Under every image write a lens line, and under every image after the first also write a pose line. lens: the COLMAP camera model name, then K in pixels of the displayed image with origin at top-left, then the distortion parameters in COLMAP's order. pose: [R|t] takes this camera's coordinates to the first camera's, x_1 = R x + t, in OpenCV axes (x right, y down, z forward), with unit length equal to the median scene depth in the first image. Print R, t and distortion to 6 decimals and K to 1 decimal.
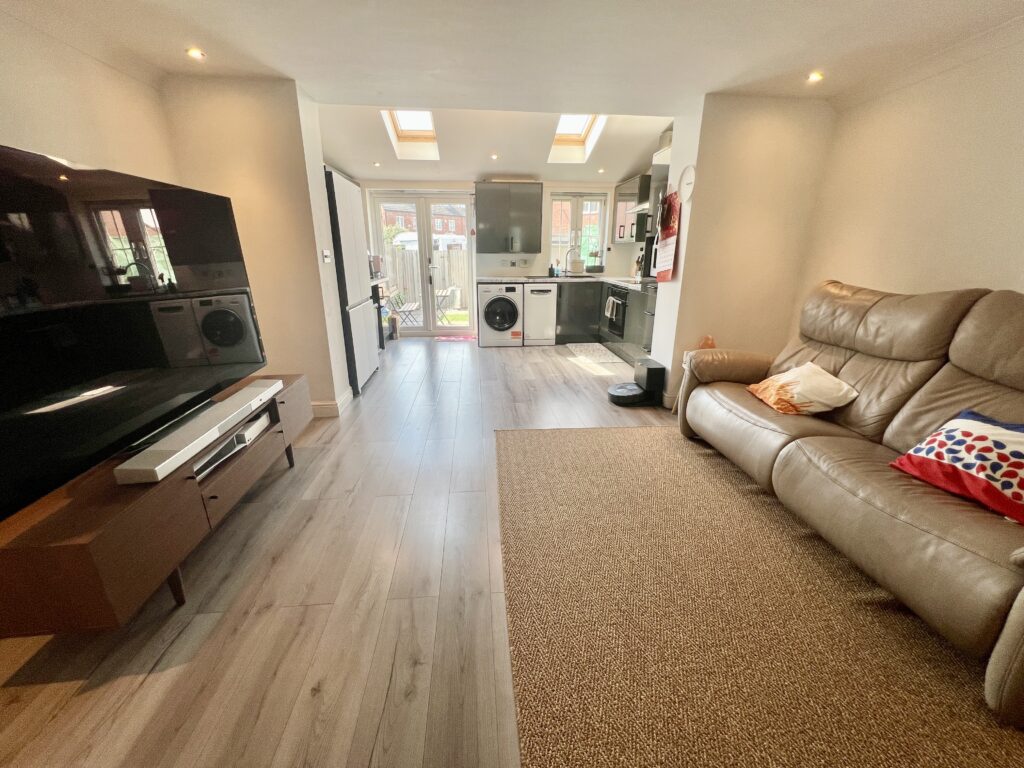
lens RADIAL K [[409.7, 0, 509.6], [0, 409.7, 384.6], [0, 0, 1]] dist [-0.001657, 0.000161]
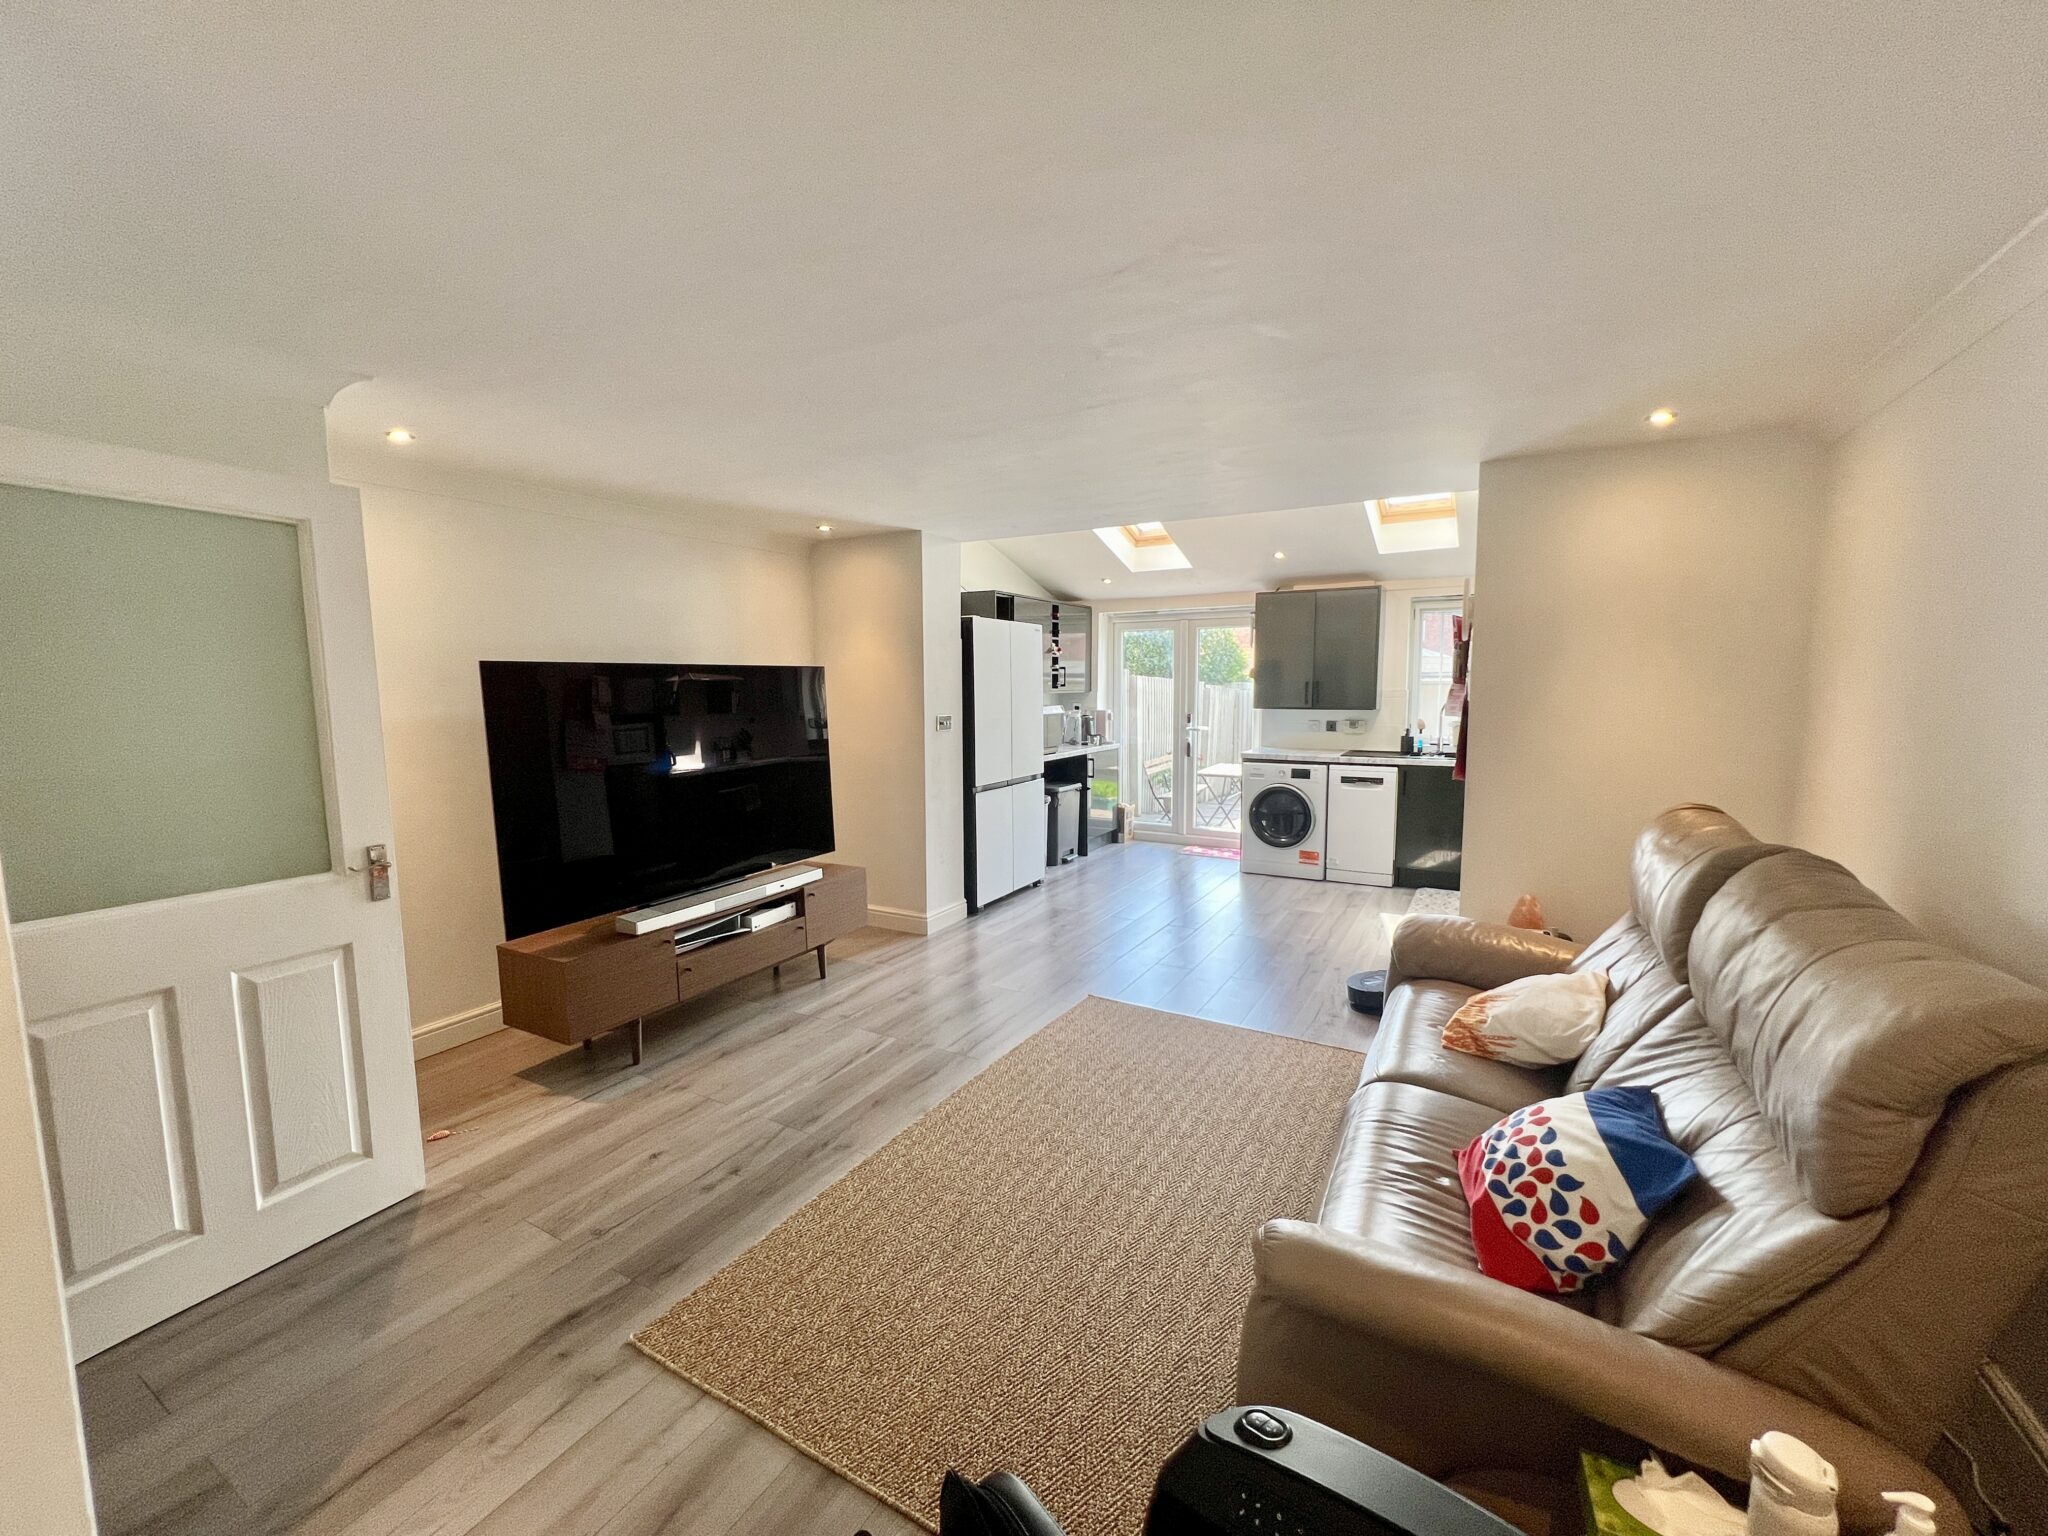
lens RADIAL K [[819.5, 0, 1024.5], [0, 819.5, 774.9], [0, 0, 1]] dist [-0.001657, 0.000161]
pose [[0.822763, 0.056721, -0.565548, 0.313345], [-0.167267, 0.975110, -0.145544, -0.010404], [0.543215, 0.214346, 0.811771, -0.084165]]
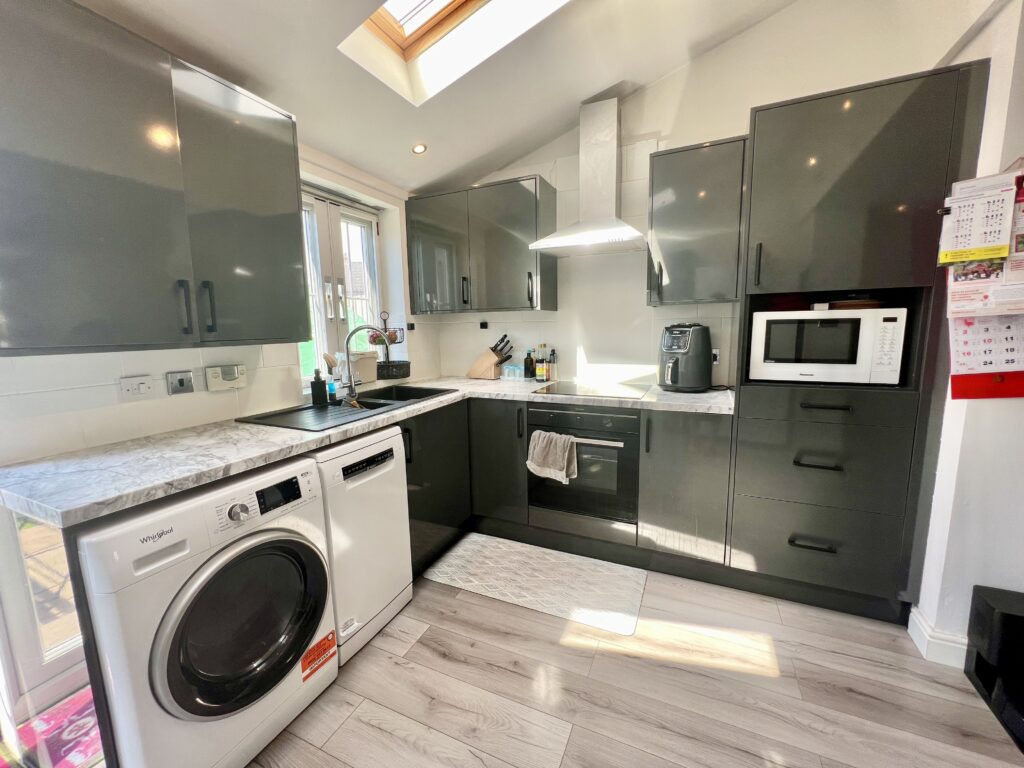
lens RADIAL K [[413.8, 0, 514.9], [0, 413.8, 383.2], [0, 0, 1]] dist [-0.003364, -0.000320]
pose [[0.490212, -0.131216, 0.861670, -0.125363], [0.289143, 0.957102, -0.018747, -0.247482], [-0.822246, 0.258336, 0.507123, 0.745782]]
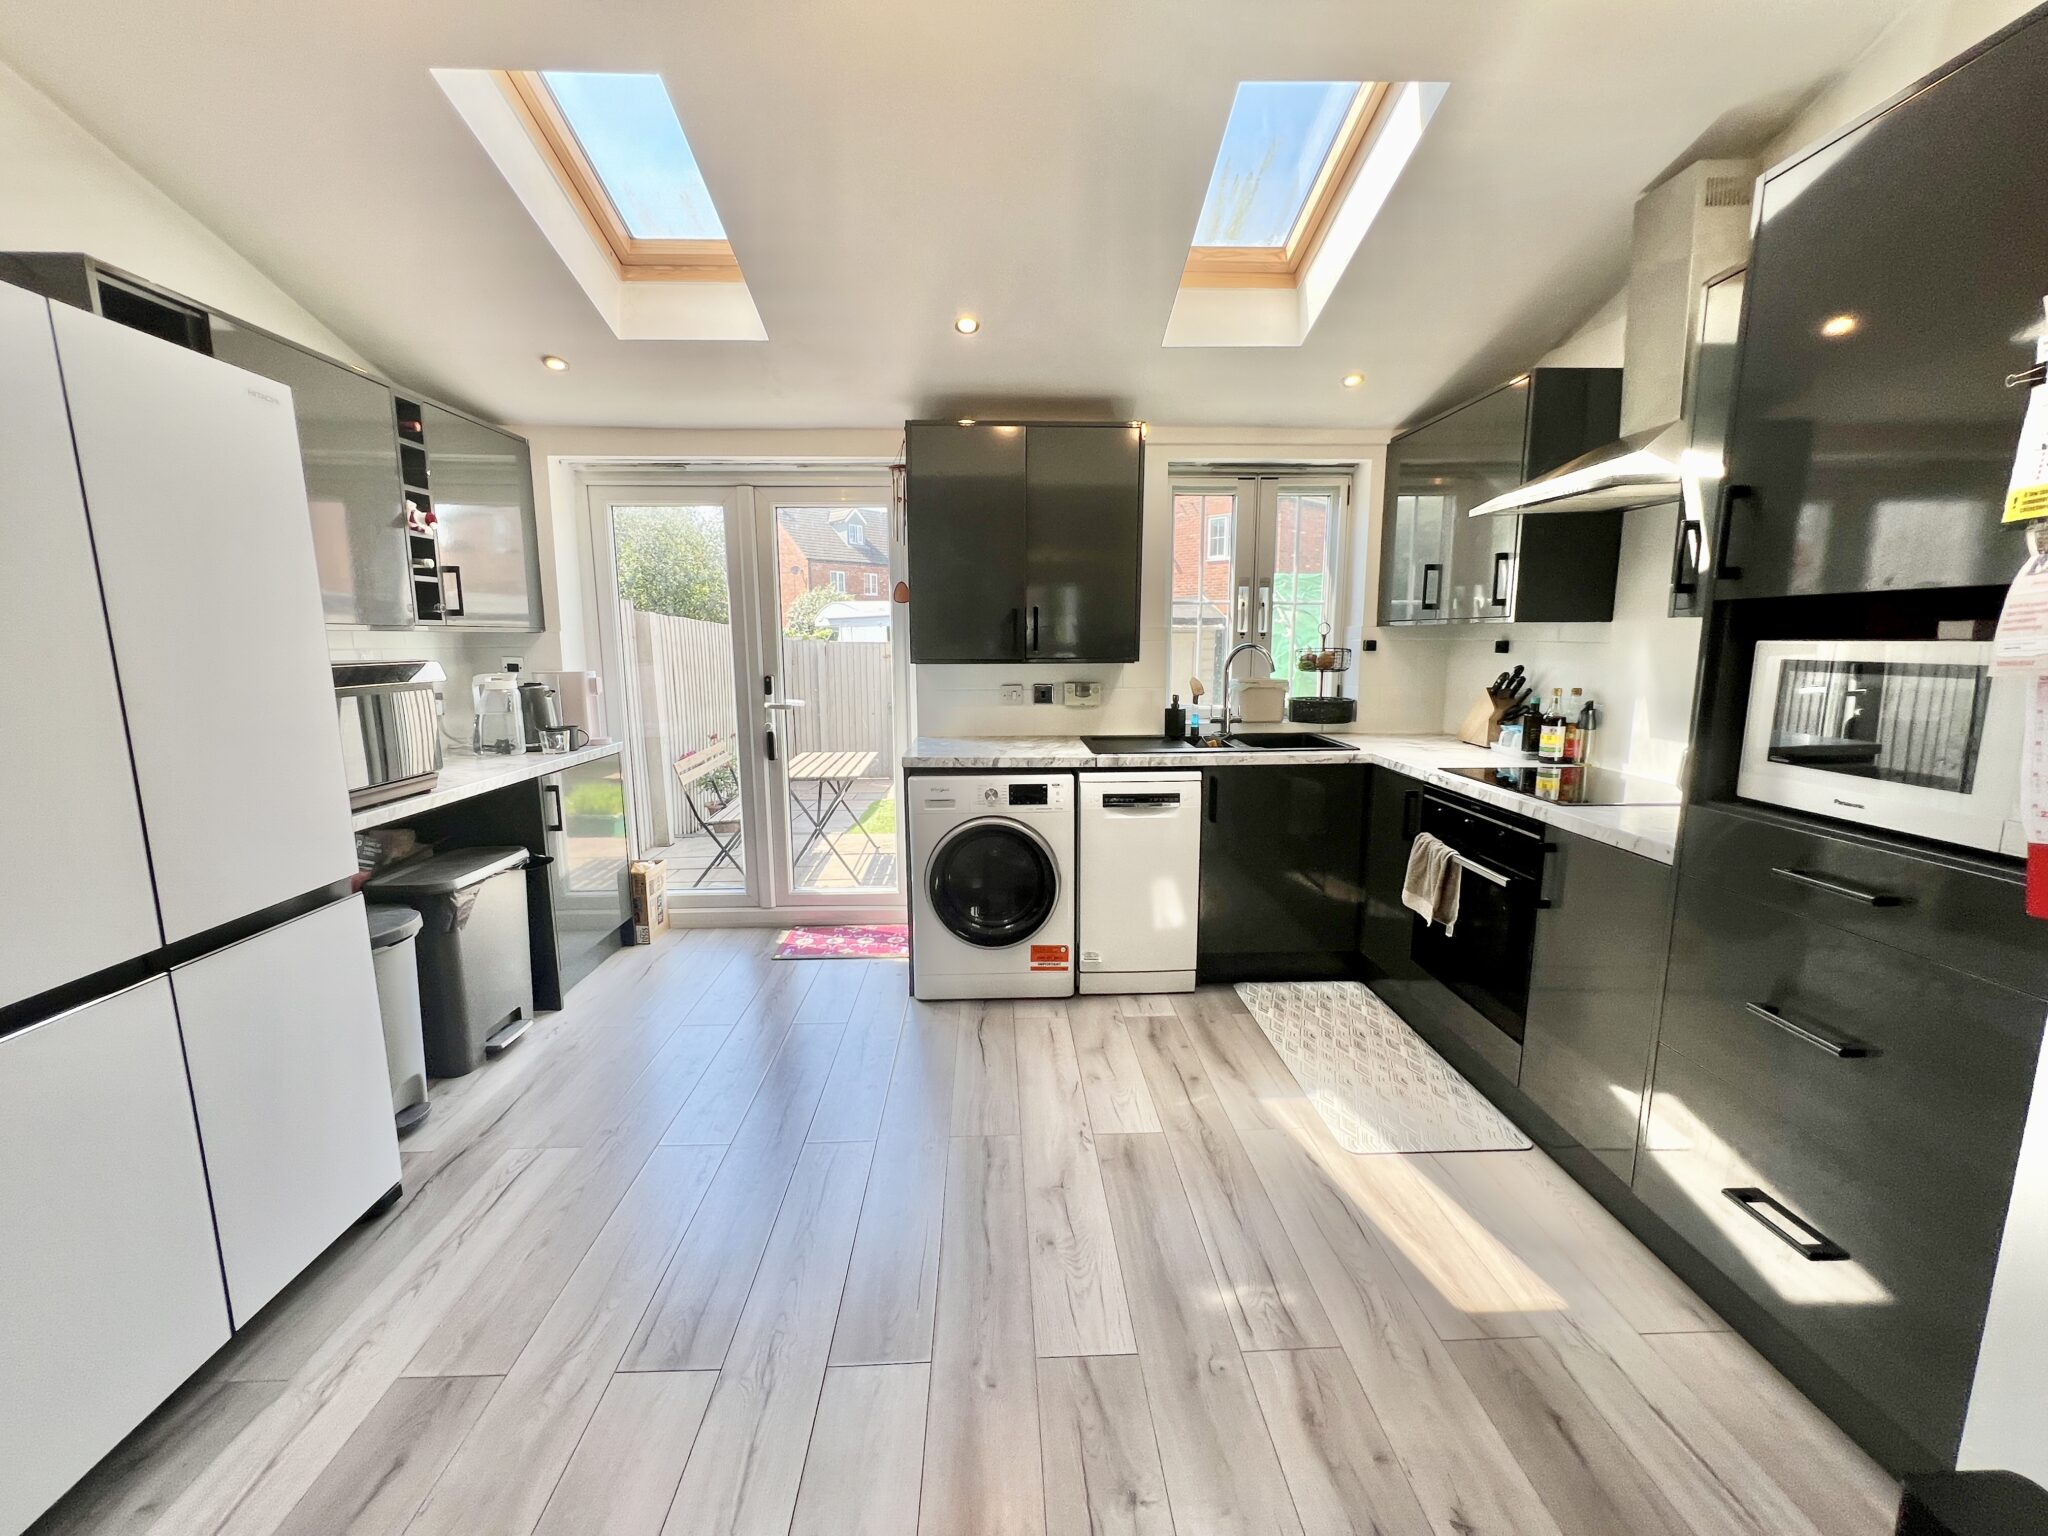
lens RADIAL K [[827.6, 0, 1021.2], [0, 827.6, 770.7], [0, 0, 1]] dist [-0.003364, -0.000320]
pose [[0.998781, 0.002898, -0.049281, 0.024259], [-0.010450, 0.988064, -0.153688, -0.162672], [0.048248, 0.154016, 0.986890, 0.457164]]
